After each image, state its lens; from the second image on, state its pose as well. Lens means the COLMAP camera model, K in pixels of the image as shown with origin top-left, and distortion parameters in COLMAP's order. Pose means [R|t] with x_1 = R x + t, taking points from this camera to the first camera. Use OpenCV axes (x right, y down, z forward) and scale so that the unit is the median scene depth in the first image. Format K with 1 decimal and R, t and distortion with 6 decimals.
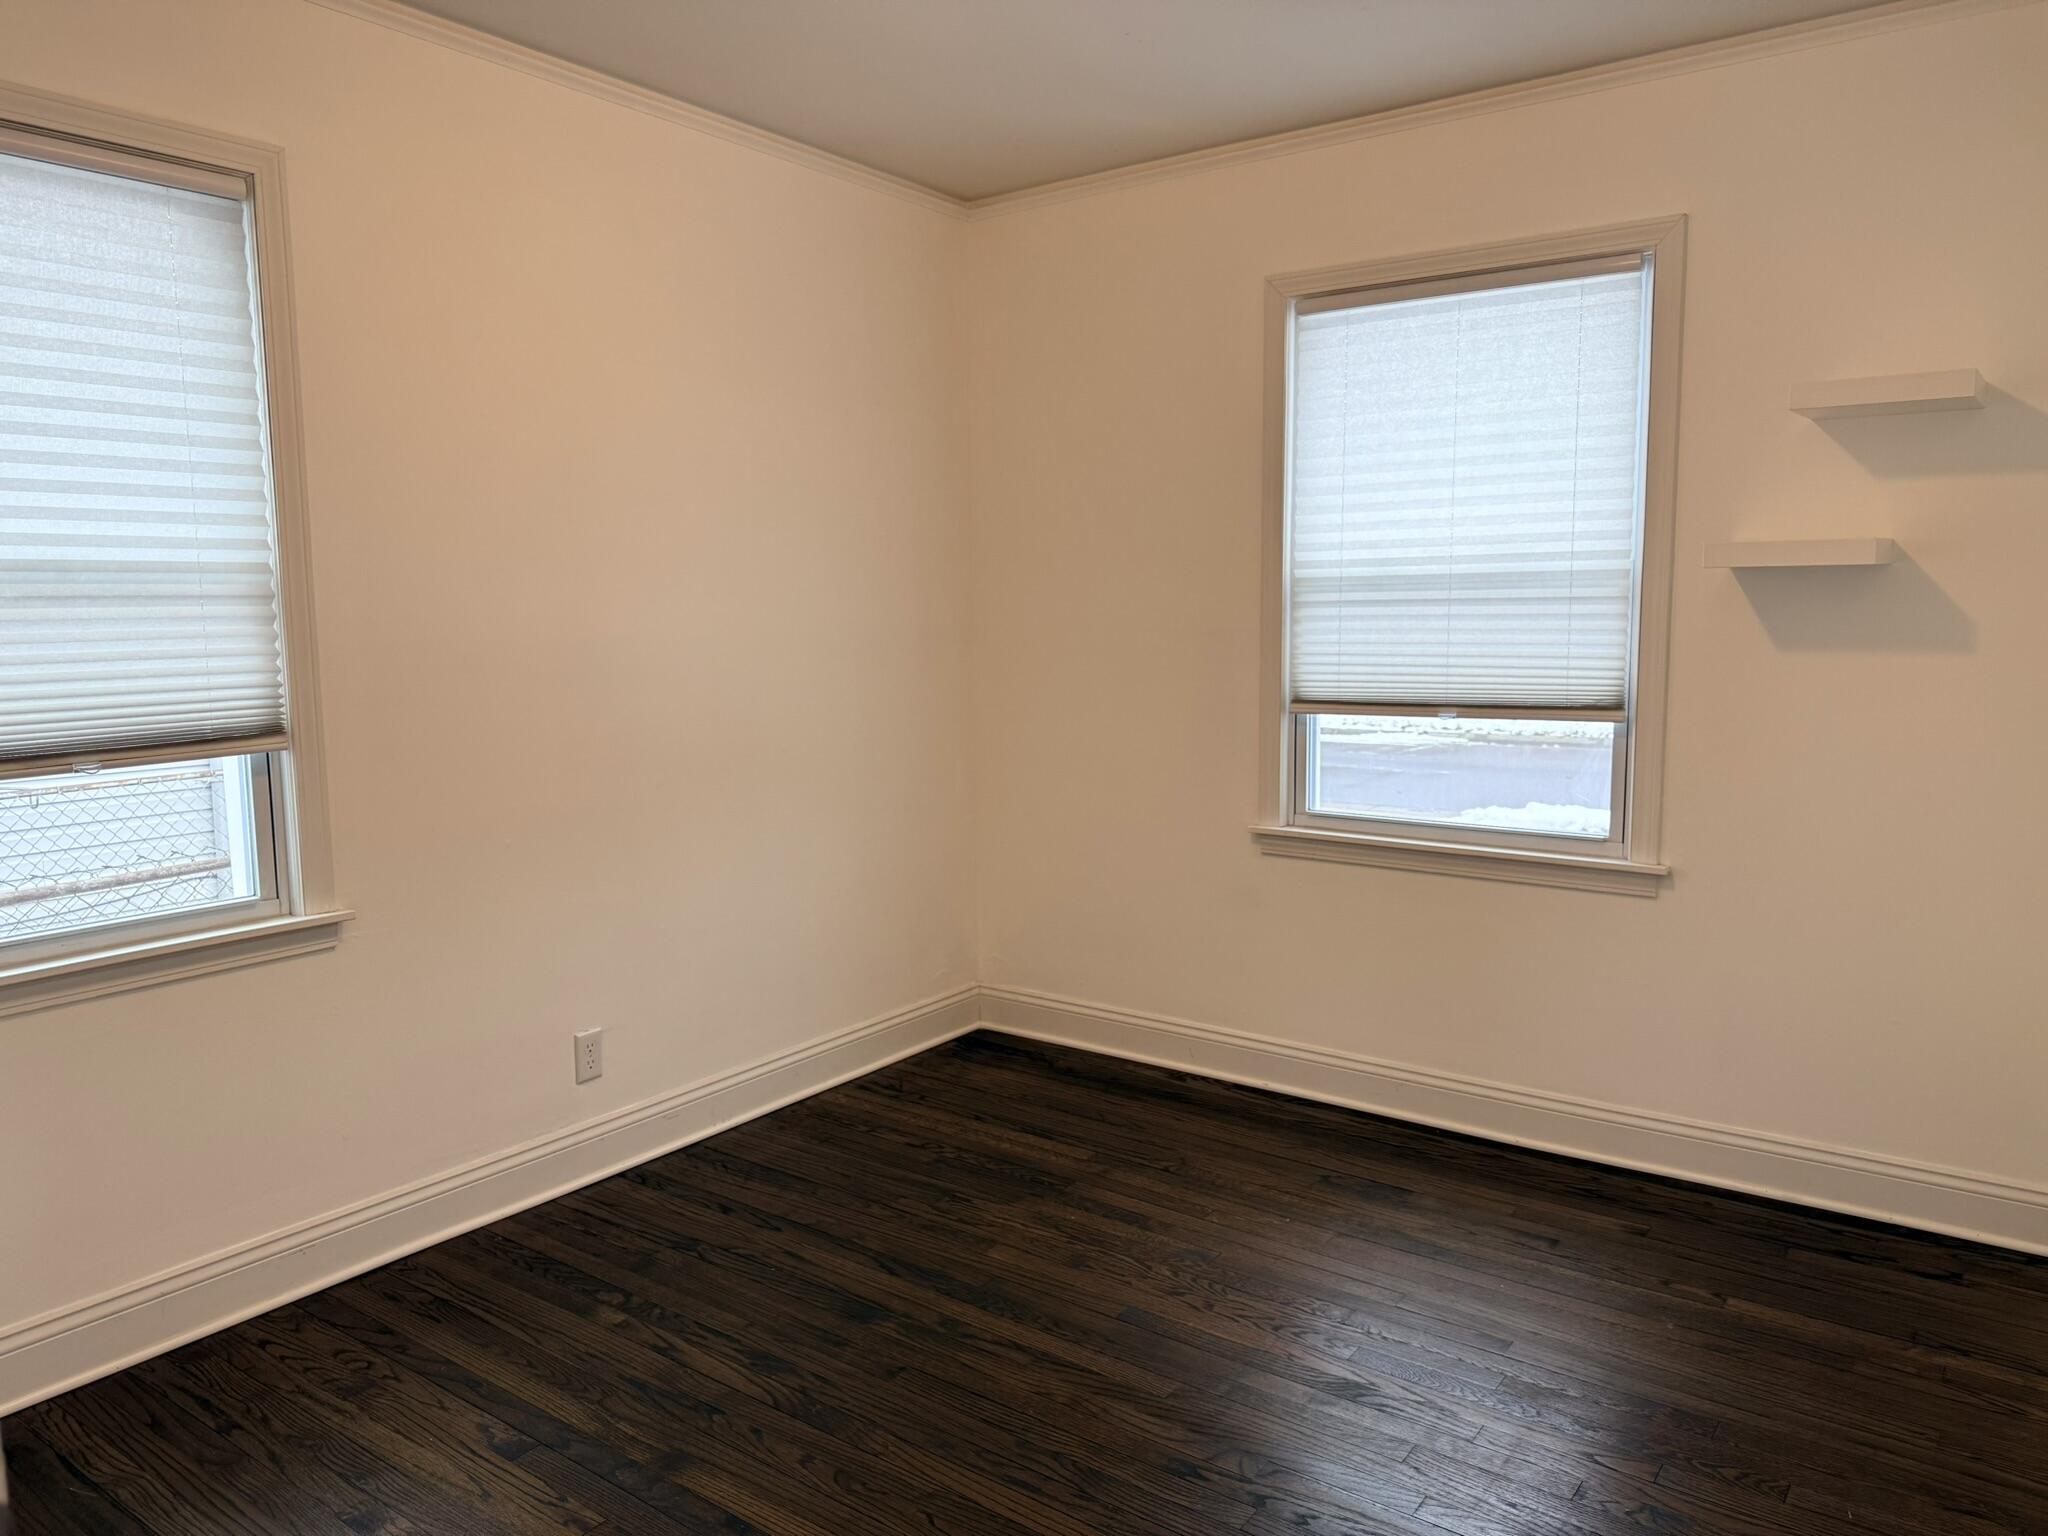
lens RADIAL K [[1457.4, 0, 1035.5], [0, 1457.4, 761.2], [0, 0, 1]] dist [0.046367, -0.077609]
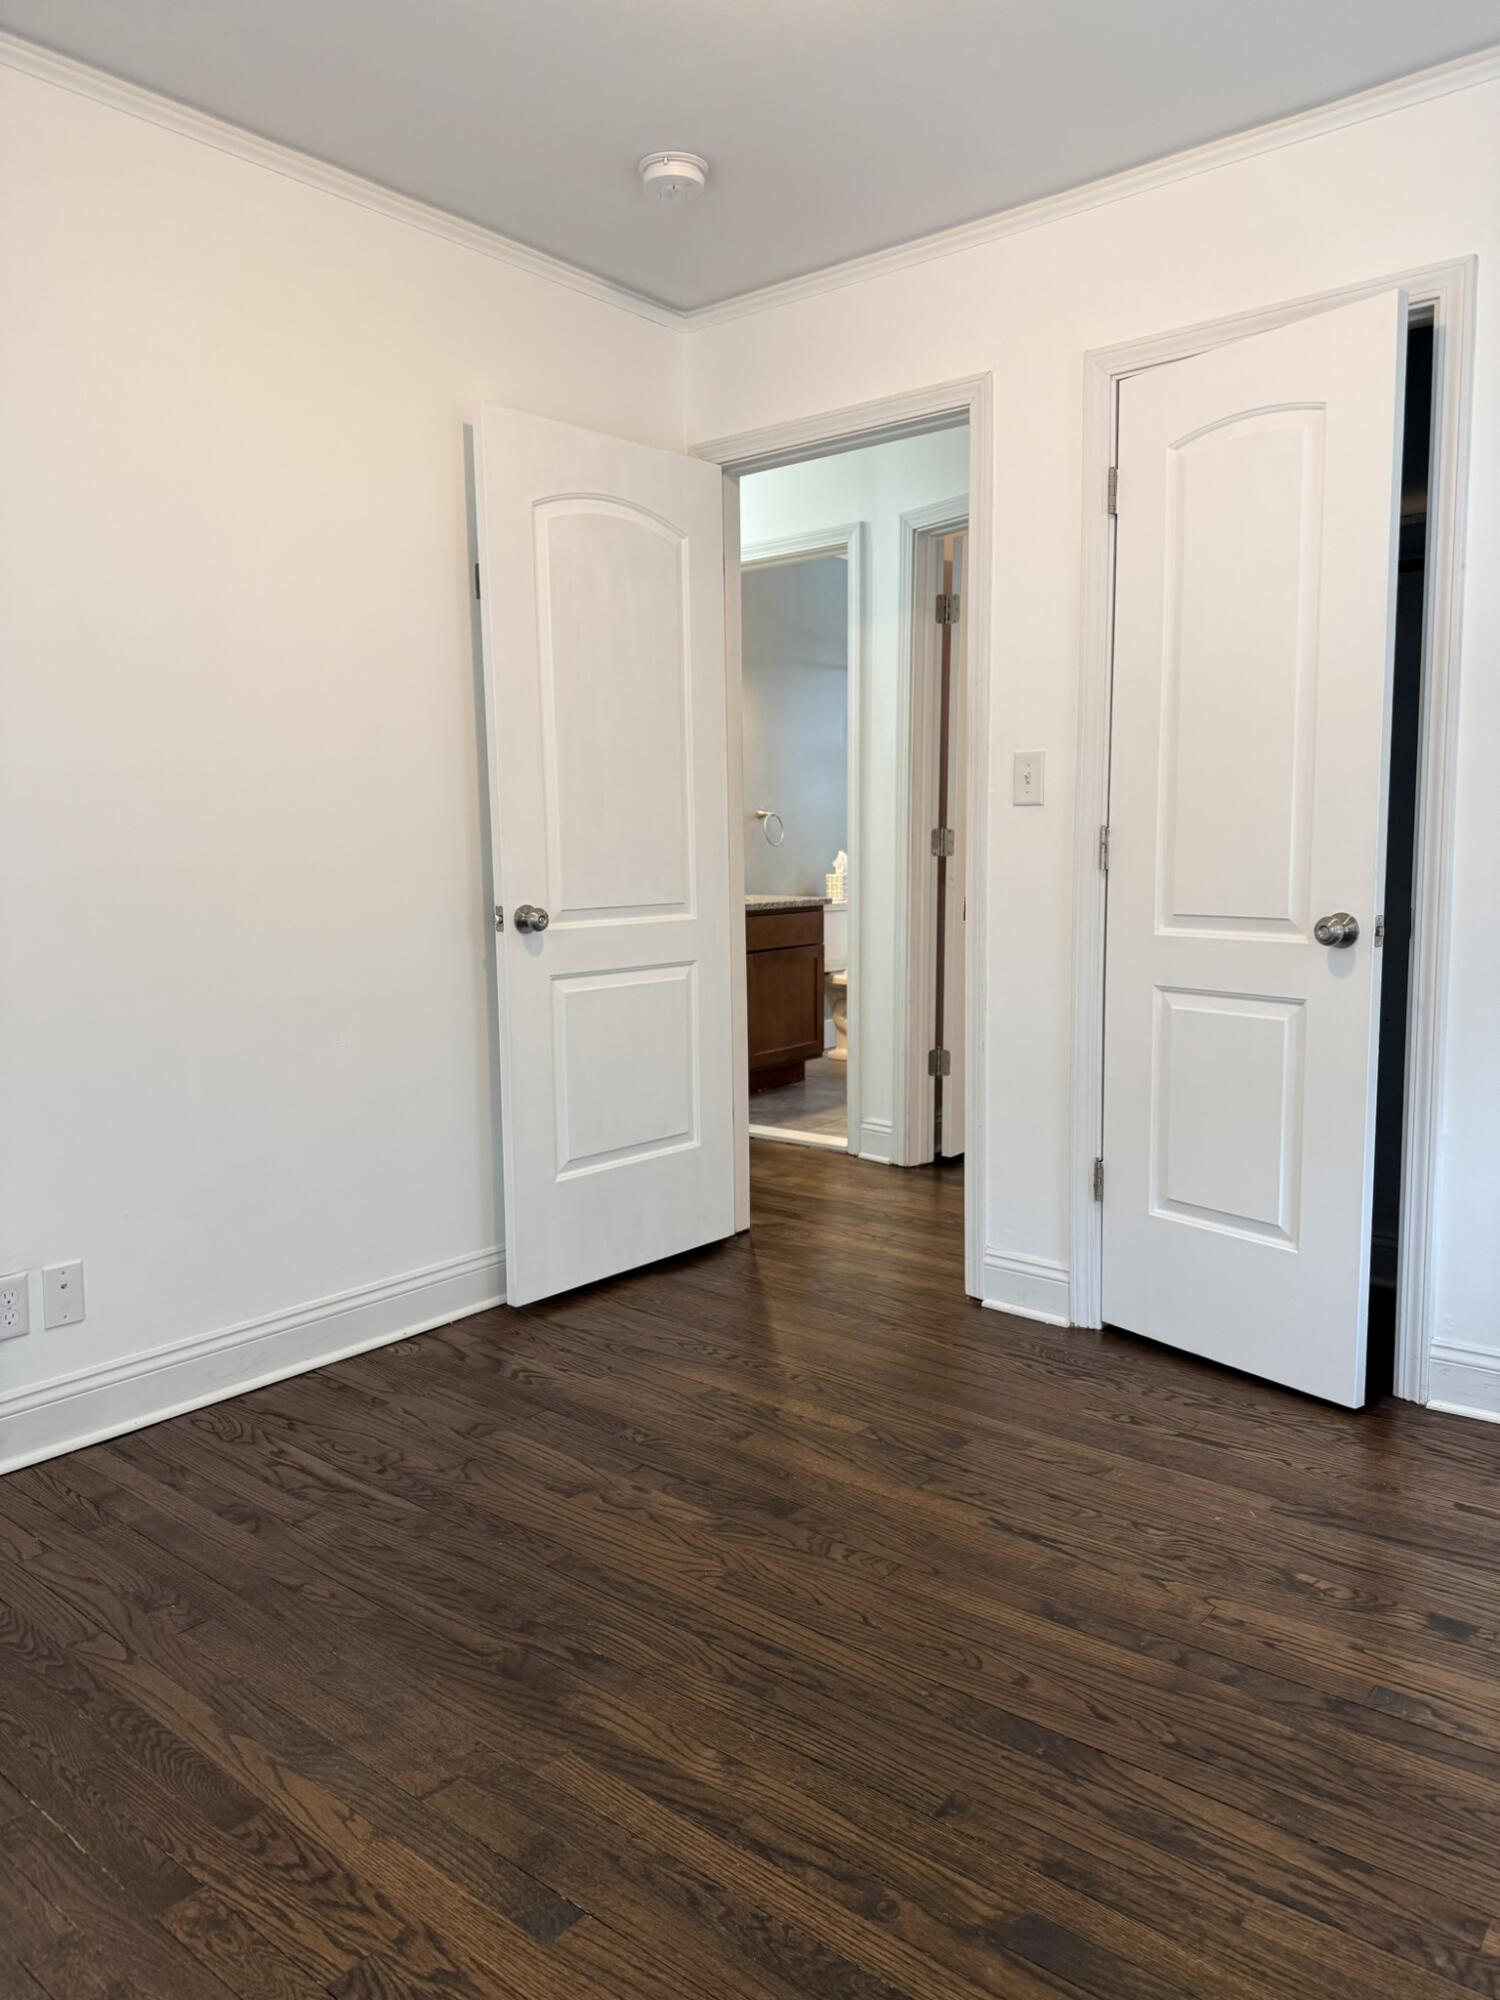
lens RADIAL K [[1423.2, 0, 751.3], [0, 1423.2, 999.5], [0, 0, 1]] dist [0.046367, -0.077609]
pose [[-0.997793, 0.011145, 0.065454, -0.051746], [0.025313, 0.975214, 0.219811, -0.085479], [-0.061382, 0.220982, -0.973344, 1.540044]]
